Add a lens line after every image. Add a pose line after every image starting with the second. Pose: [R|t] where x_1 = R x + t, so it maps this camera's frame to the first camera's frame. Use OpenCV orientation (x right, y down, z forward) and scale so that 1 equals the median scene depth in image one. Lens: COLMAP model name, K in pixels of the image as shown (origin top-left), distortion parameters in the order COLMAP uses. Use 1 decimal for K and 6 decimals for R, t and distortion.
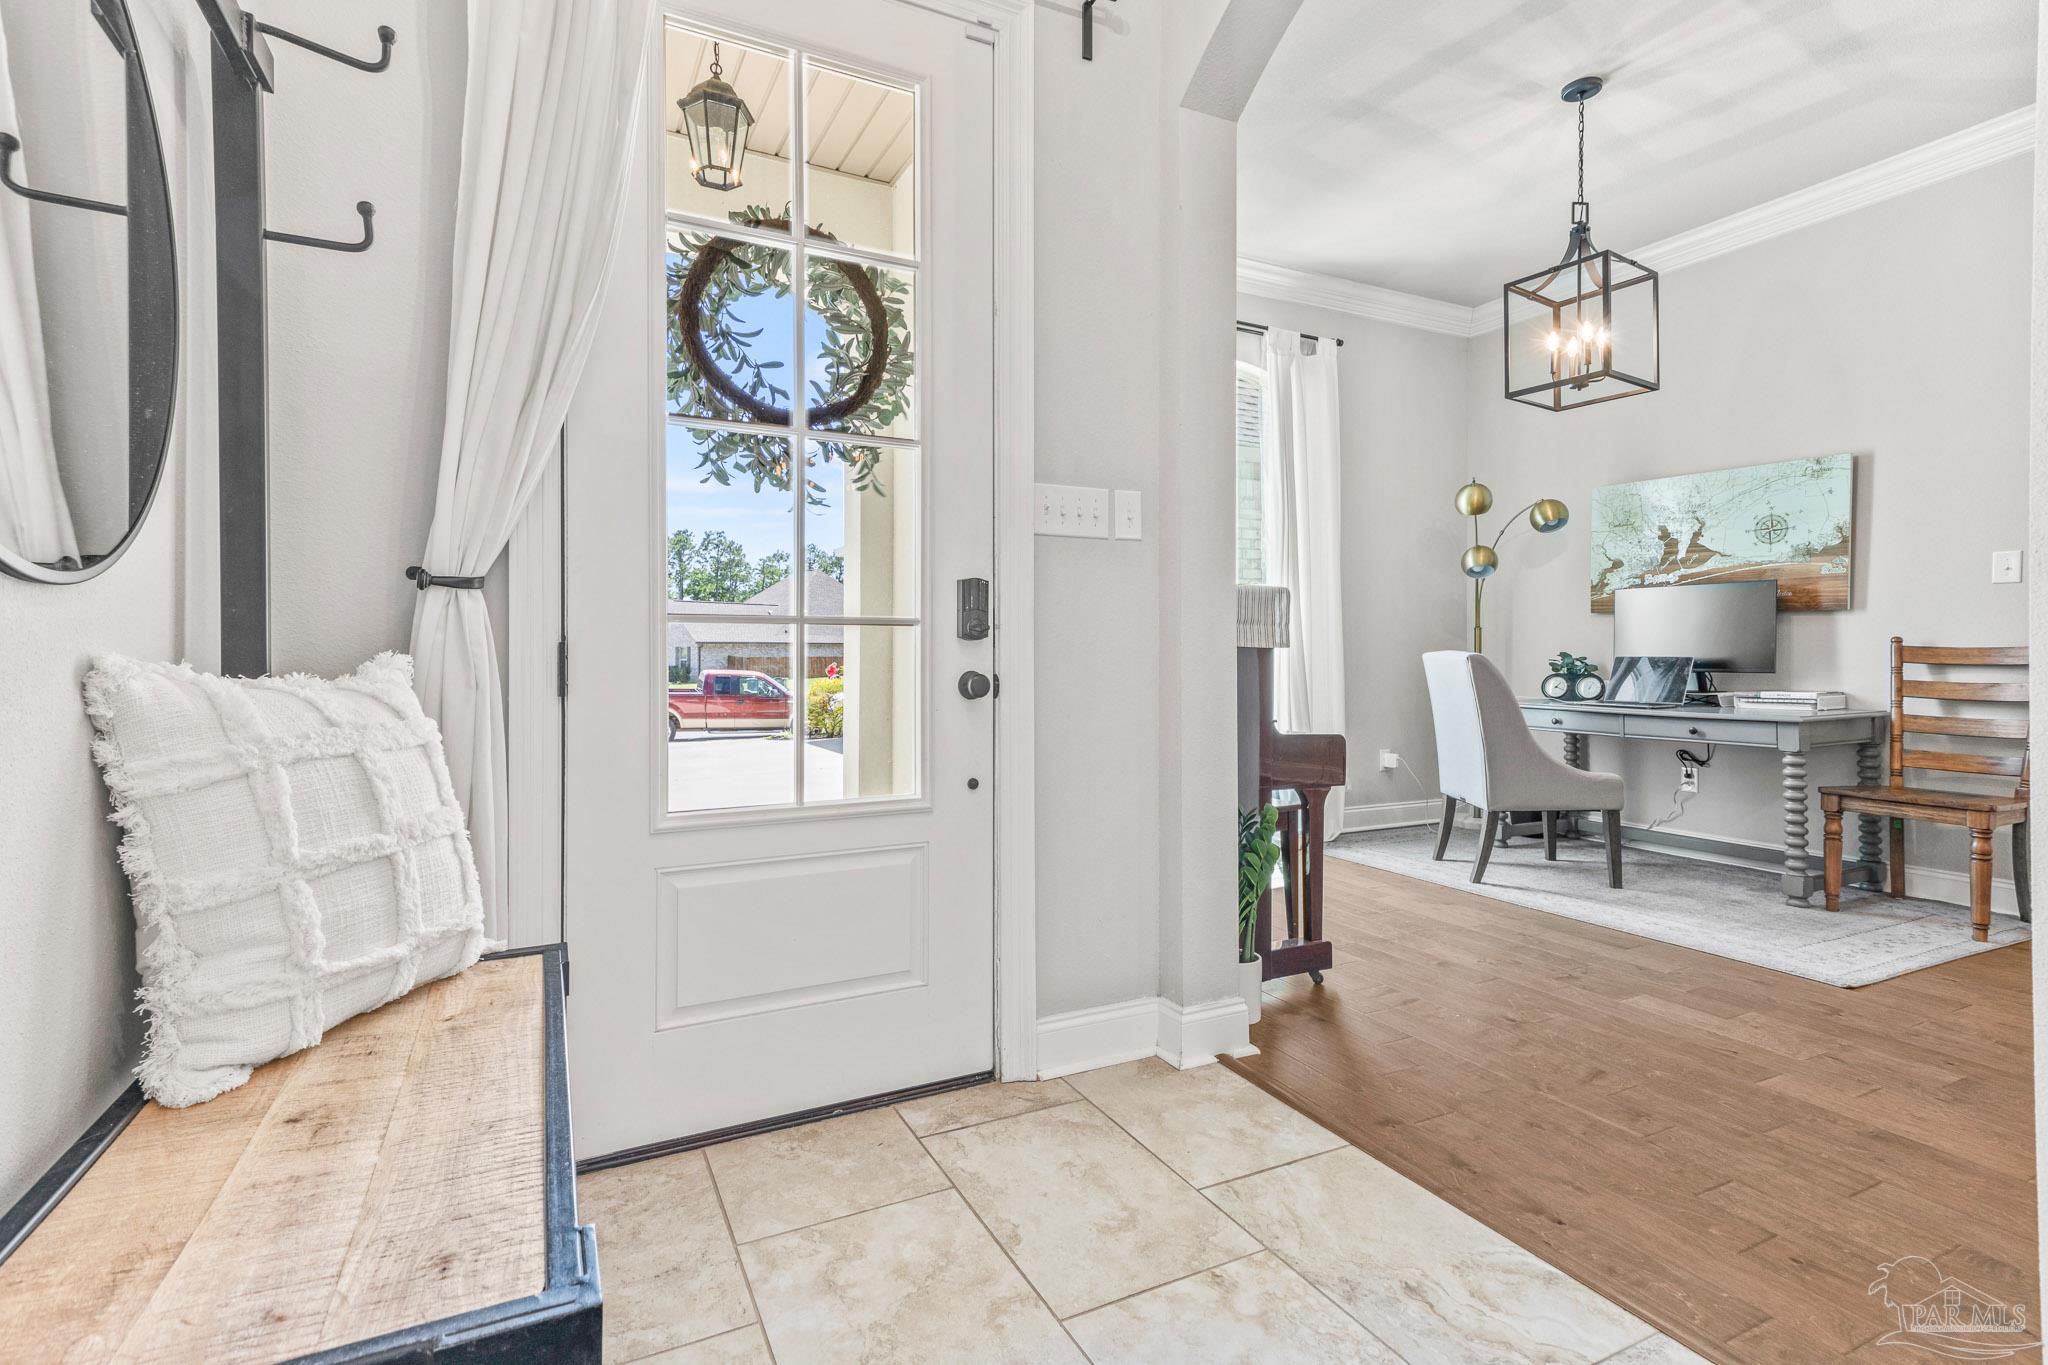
lens RADIAL K [[960.1, 0, 1013.0], [0, 960.1, 663.3], [0, 0, 1]] dist [0.022626, -0.008010]
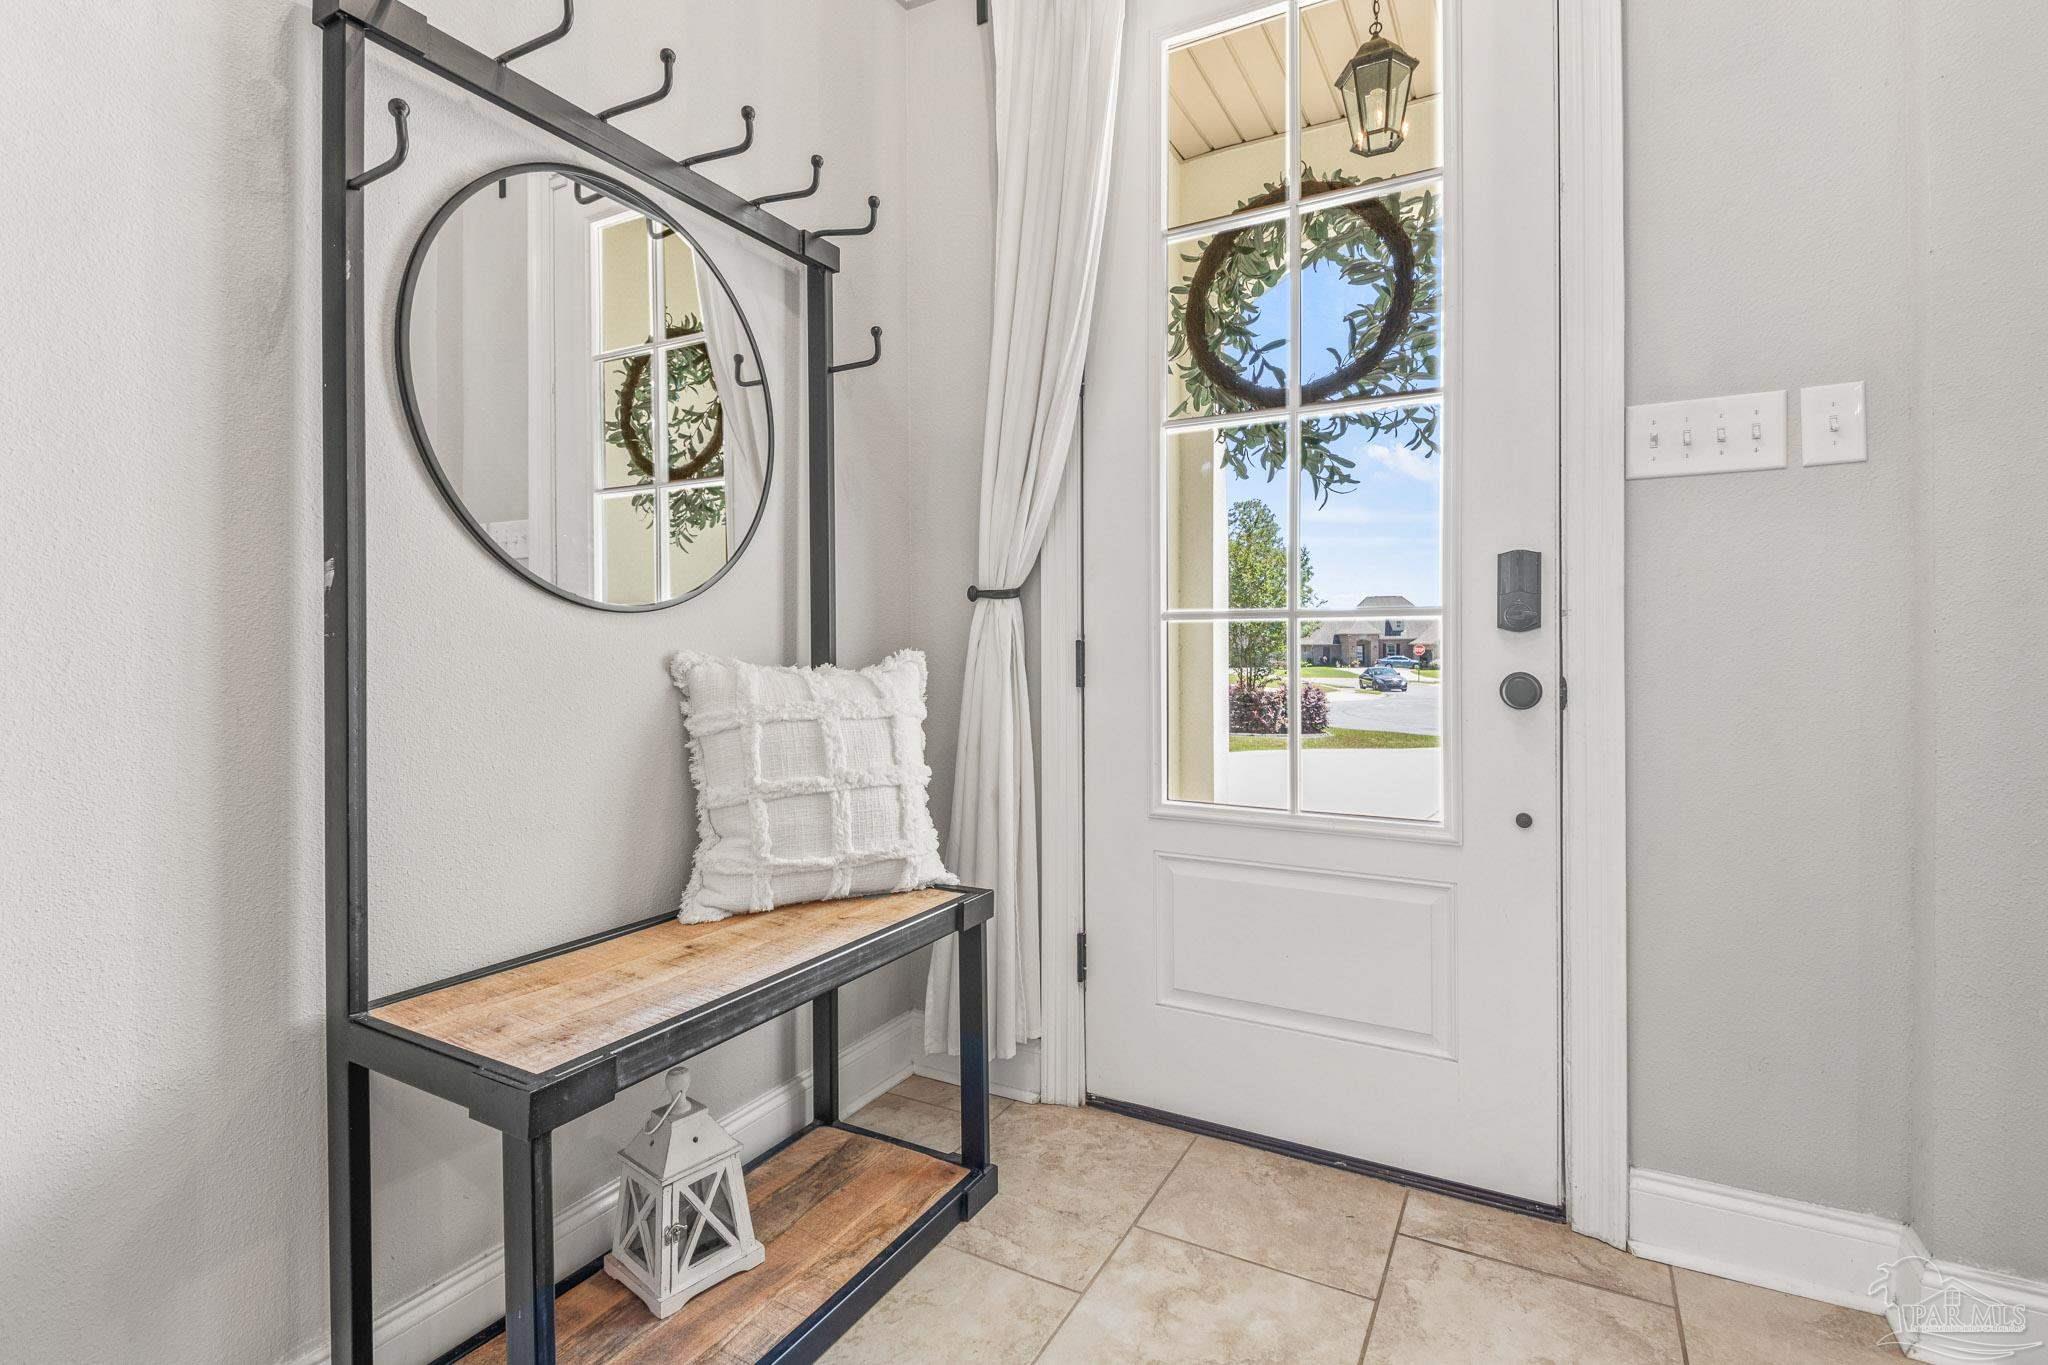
lens RADIAL K [[960.1, 0, 1007.6], [0, 960.1, 664.4], [0, 0, 1]] dist [0.022626, -0.008010]
pose [[0.575889, 0.008770, -0.817481, 0.405828], [-0.006692, 0.999960, 0.006013, 0.000757], [0.817501, 0.002008, 0.575924, 0.257344]]
